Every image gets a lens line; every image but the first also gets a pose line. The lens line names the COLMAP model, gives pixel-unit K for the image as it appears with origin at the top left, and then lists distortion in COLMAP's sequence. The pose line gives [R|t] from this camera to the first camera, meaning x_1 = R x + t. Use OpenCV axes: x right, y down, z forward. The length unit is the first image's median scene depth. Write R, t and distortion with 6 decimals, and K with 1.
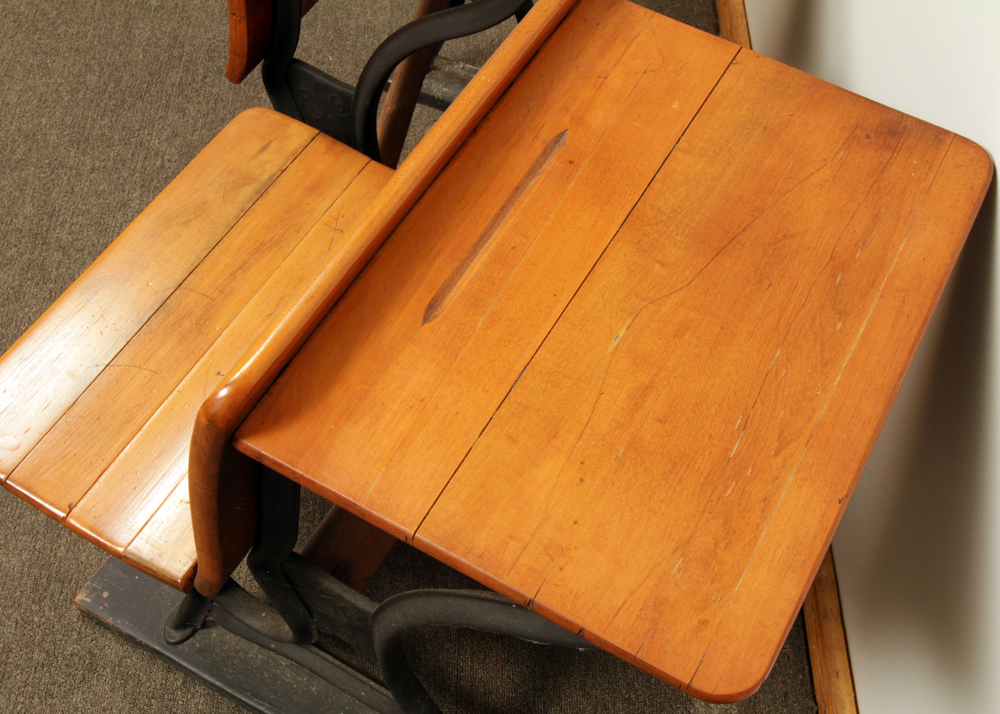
lens RADIAL K [[1258.0, 0, 500.6], [0, 1258.0, 356.7], [0, 0, 1]] dist [-0.020837, 0.000000]
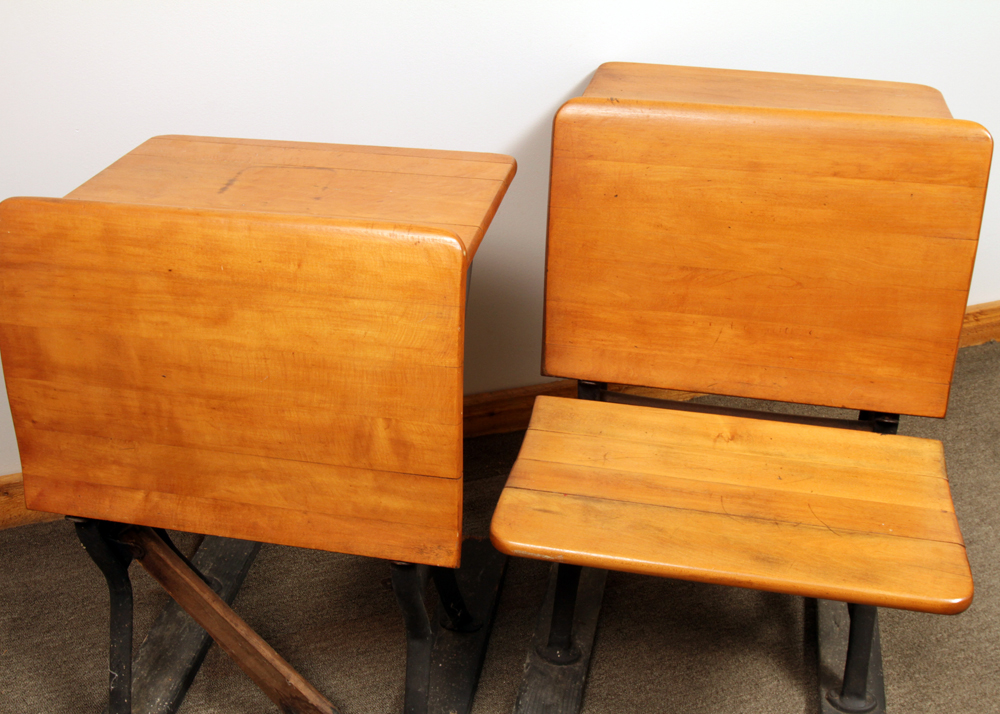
lens RADIAL K [[1119.5, 0, 495.7], [0, 1119.5, 345.5], [0, 0, 1]] dist [-0.041786, 0.000000]
pose [[-0.291214, -0.498434, 0.816553, -0.874036], [0.778739, 0.372262, 0.504962, -0.724631], [-0.555662, 0.782933, 0.279742, 0.671019]]
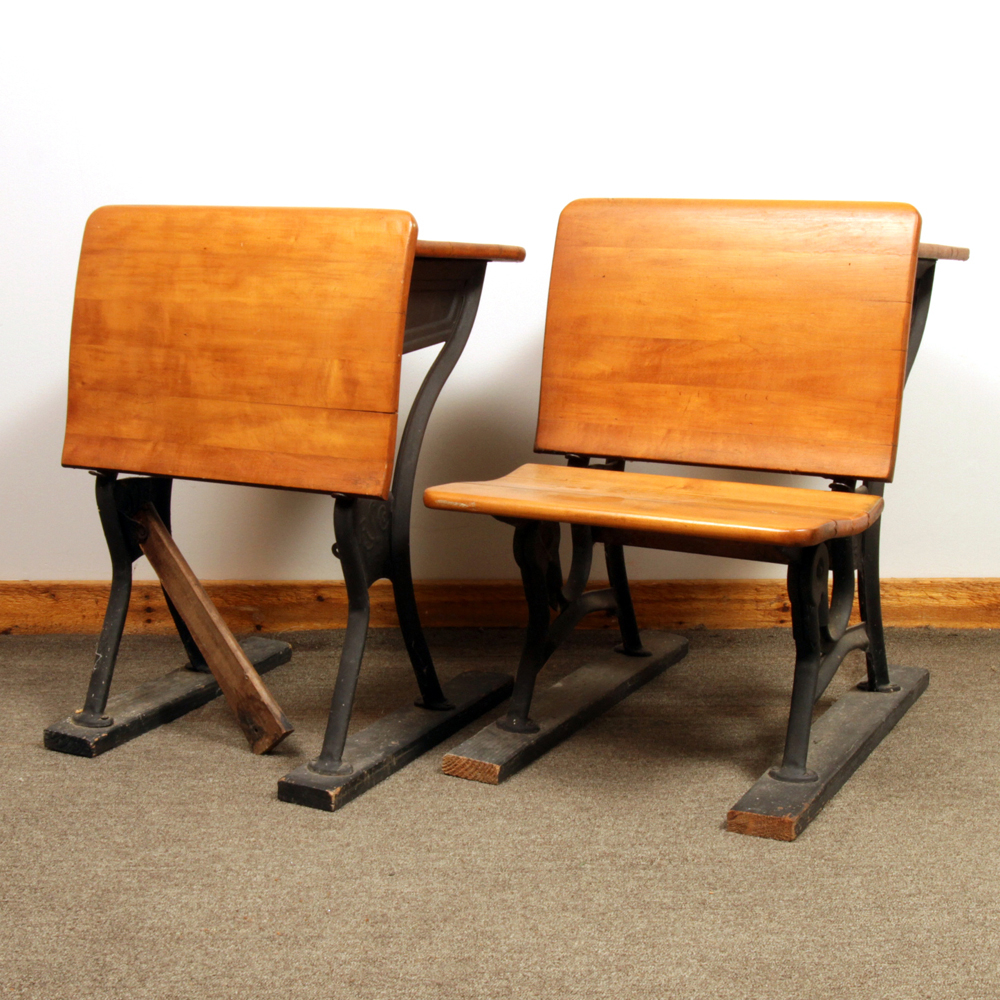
lens RADIAL K [[1799.9, 0, 497.8], [0, 1799.9, 501.6], [0, 0, 1]] dist [-0.051117, 0.000000]
pose [[-0.025133, -0.178954, 0.983536, -1.865054], [0.801759, 0.584050, 0.126756, -0.357841], [-0.597118, 0.791745, 0.128800, 0.799937]]
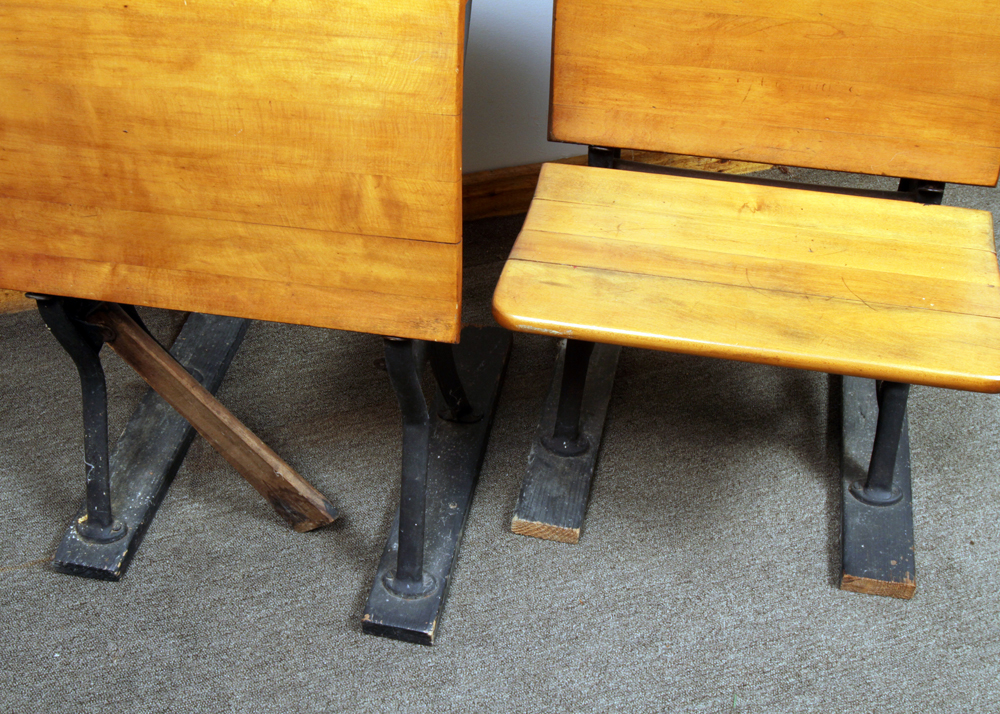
lens RADIAL K [[1180.3, 0, 492.9], [0, 1180.3, 356.2], [0, 0, 1]] dist [-0.036675, 0.000000]
pose [[-0.293030, -0.626866, 0.721923, -0.860377], [0.779611, 0.280443, 0.559962, -0.691245], [-0.553480, 0.726905, 0.406534, 0.718490]]
